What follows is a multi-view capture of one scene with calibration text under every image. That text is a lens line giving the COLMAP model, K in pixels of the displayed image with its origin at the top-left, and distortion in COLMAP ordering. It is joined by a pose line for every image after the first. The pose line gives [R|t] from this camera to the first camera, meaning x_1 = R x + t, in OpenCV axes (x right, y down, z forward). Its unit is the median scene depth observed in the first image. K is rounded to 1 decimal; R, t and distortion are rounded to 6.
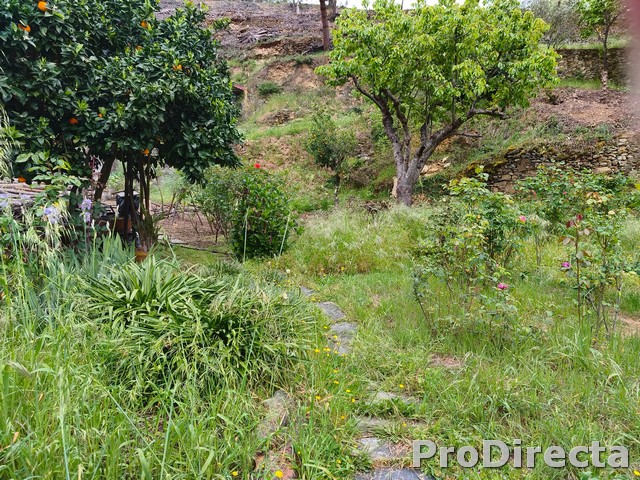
lens RADIAL K [[433.5, 0, 335.1], [0, 433.5, 238.3], [0, 0, 1]] dist [0.017747, -0.008172]
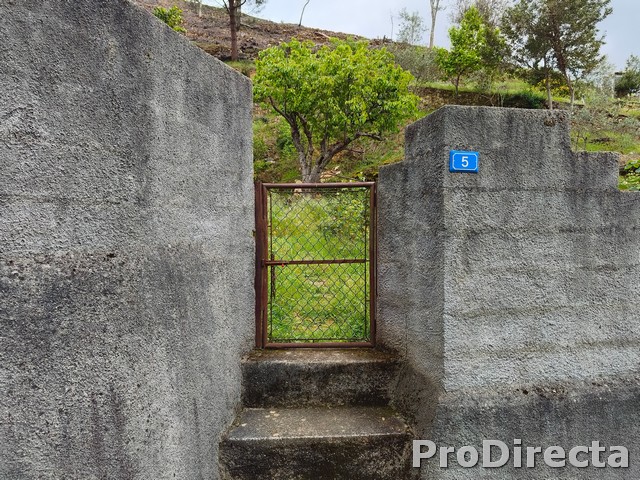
lens RADIAL K [[433.5, 0, 325.0], [0, 433.5, 253.6], [0, 0, 1]] dist [0.017747, -0.008172]
pose [[0.972070, 0.025004, 0.233357, -0.088843], [-0.030278, 0.999360, 0.019044, 0.057476], [-0.232731, -0.025578, 0.972205, -0.290014]]
